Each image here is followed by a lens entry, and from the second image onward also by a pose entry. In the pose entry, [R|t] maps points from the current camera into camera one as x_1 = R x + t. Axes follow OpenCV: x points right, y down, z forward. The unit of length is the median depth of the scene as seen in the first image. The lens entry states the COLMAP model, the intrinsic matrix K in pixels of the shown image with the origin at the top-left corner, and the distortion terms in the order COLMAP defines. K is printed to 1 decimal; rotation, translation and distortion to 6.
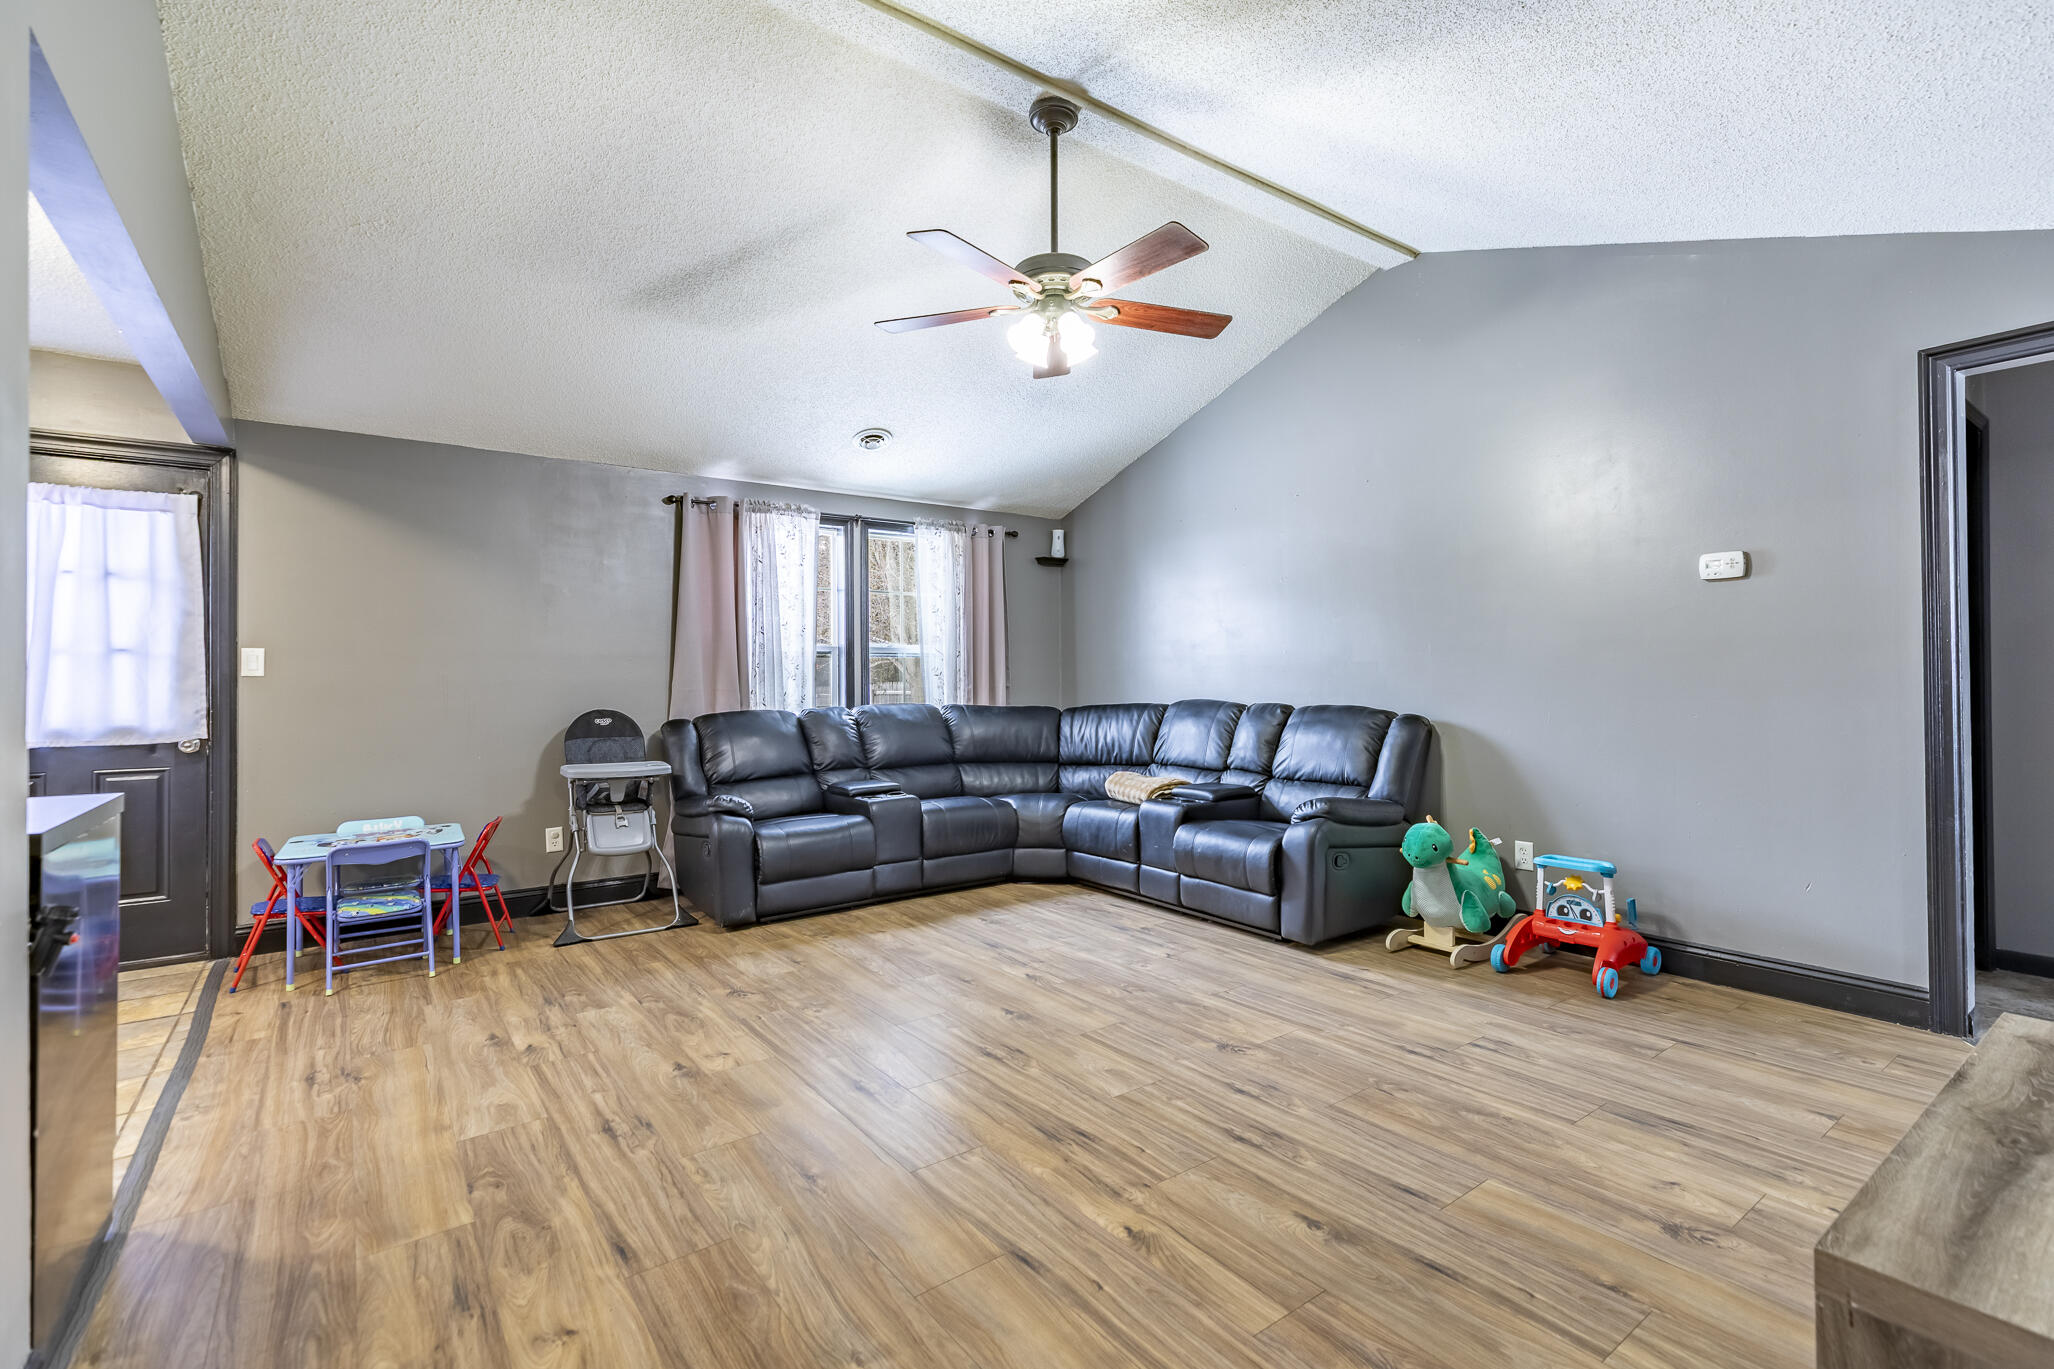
lens RADIAL K [[919.8, 0, 1034.6], [0, 919.8, 676.8], [0, 0, 1]] dist [0.006686, -0.001364]
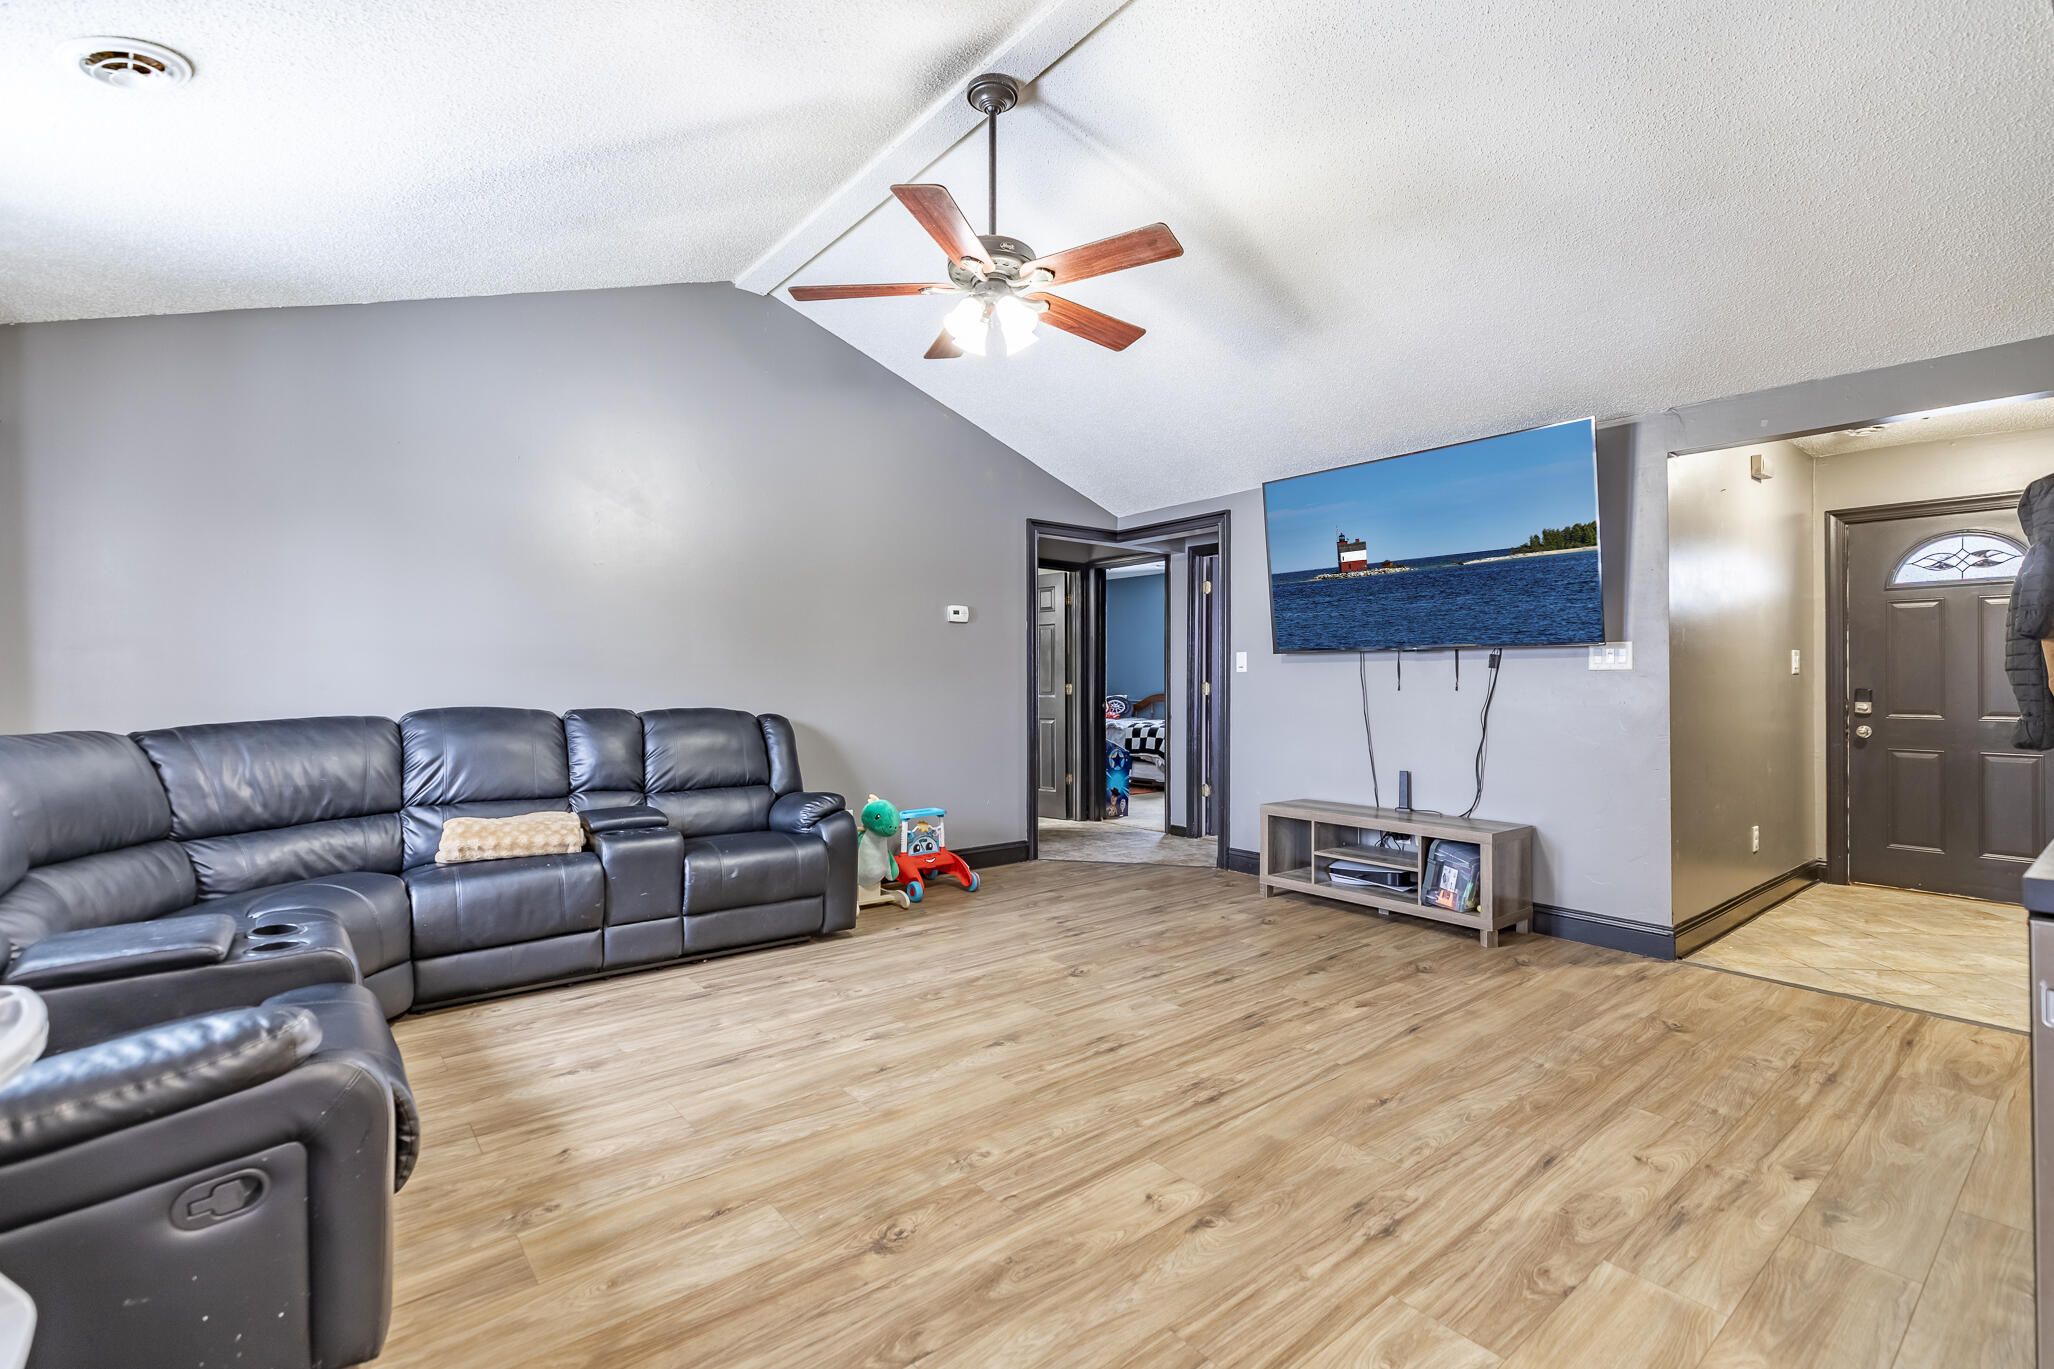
lens RADIAL K [[919.8, 0, 1029.8], [0, 919.8, 685.3], [0, 0, 1]] dist [0.006686, -0.001364]
pose [[-0.042165, 0.004150, 0.999102, -0.864342], [-0.007684, 0.999960, -0.004478, 0.011648], [-0.999081, -0.007866, -0.042131, 0.926078]]
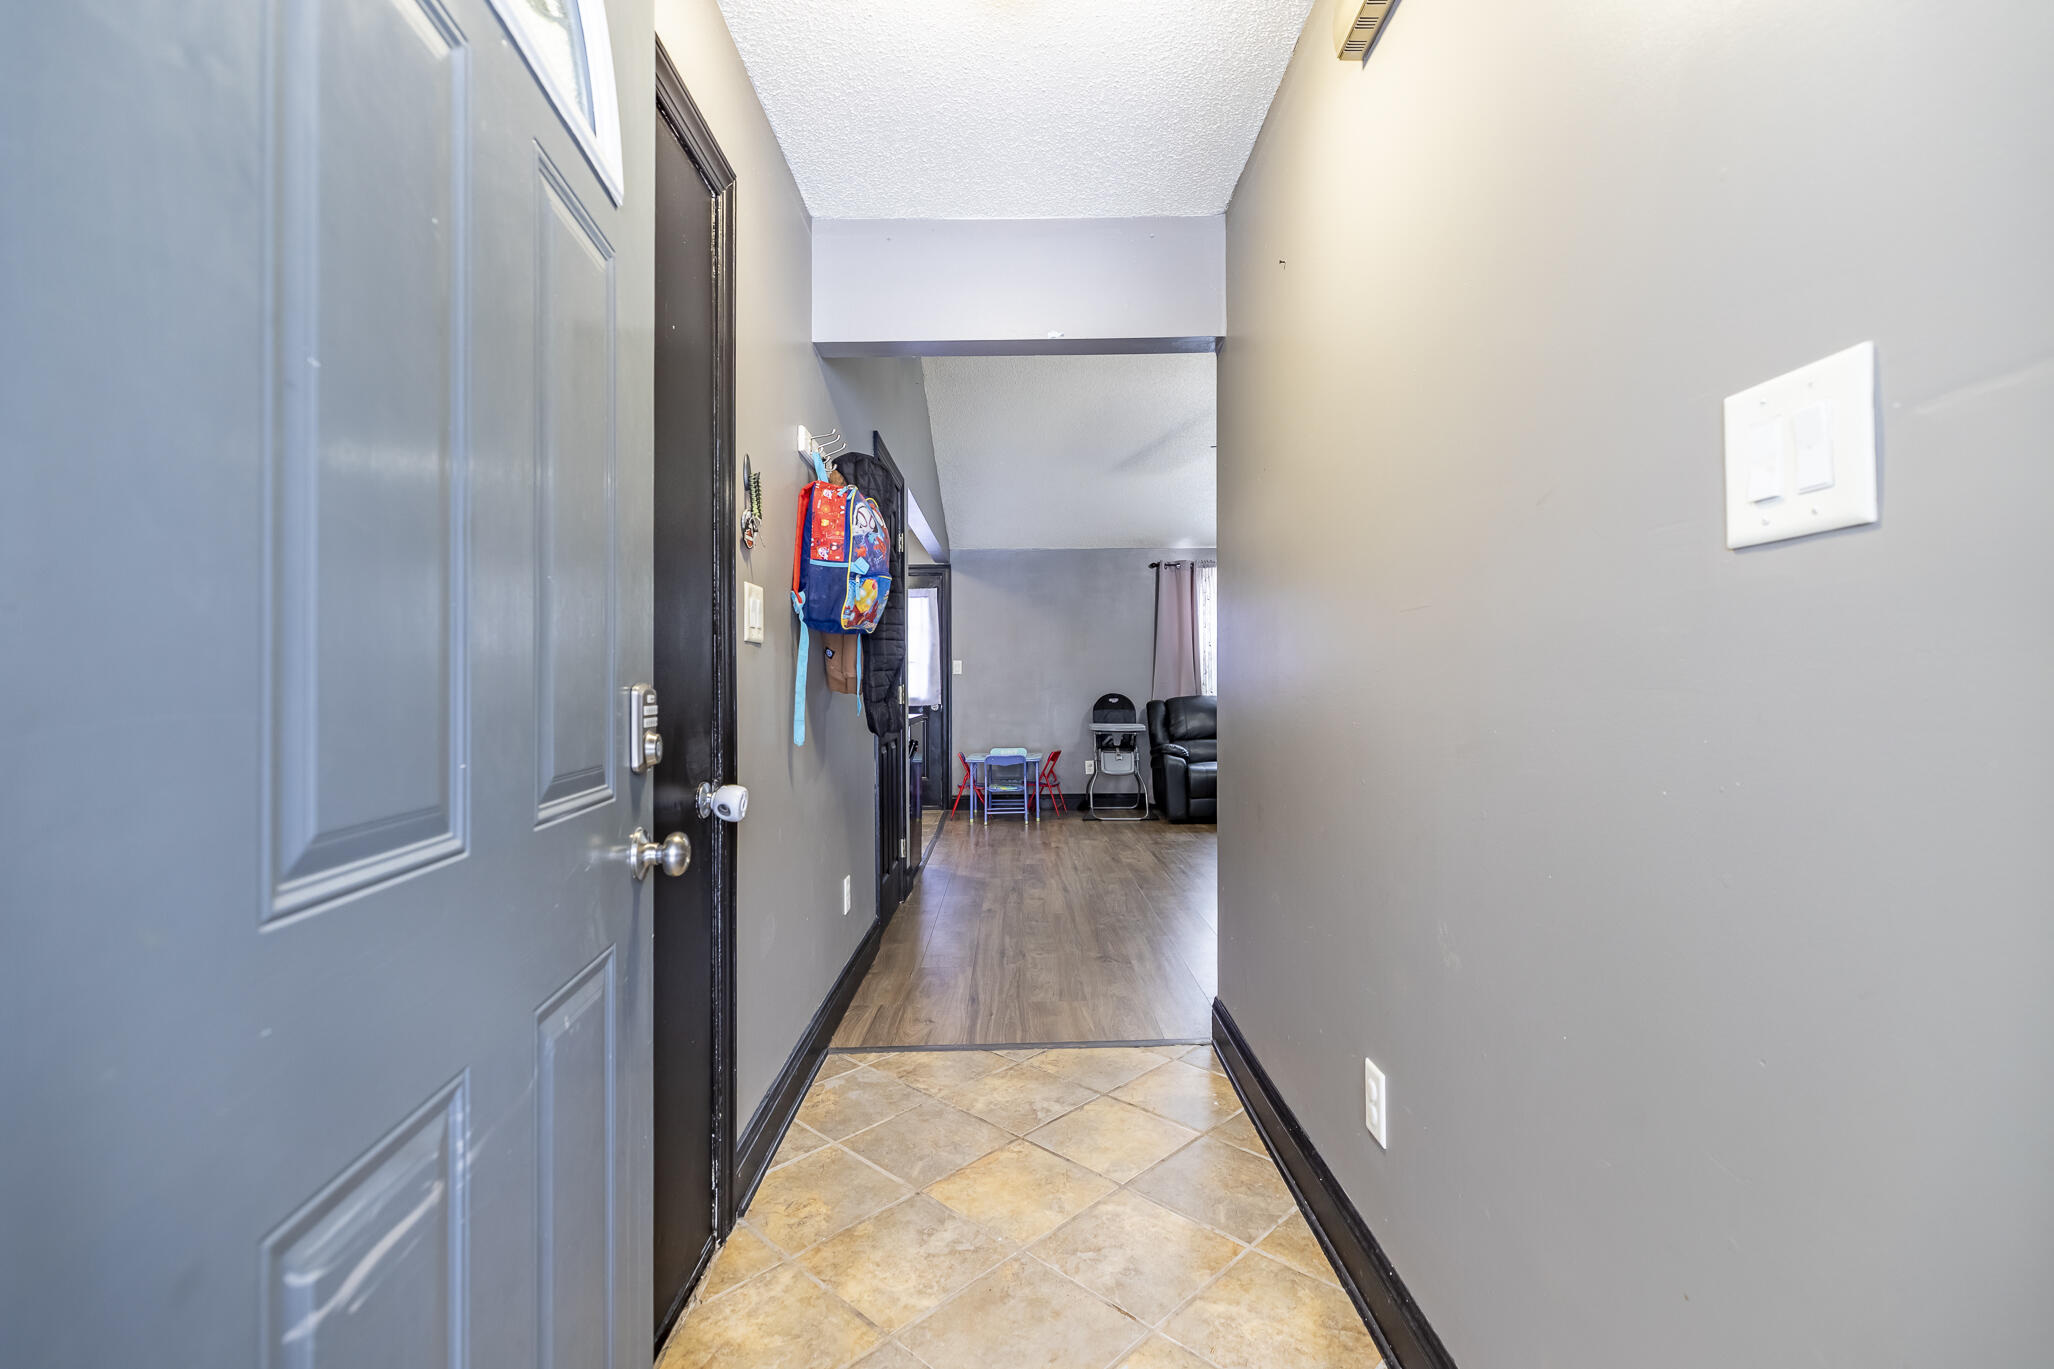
lens RADIAL K [[919.8, 0, 1028.6], [0, 919.8, 677.7], [0, 0, 1]] dist [0.006686, -0.001364]
pose [[0.810421, -0.002314, -0.585844, 0.544391], [0.002746, 0.999996, -0.000150, 0.008668], [0.585842, -0.001488, 0.810424, -0.641099]]
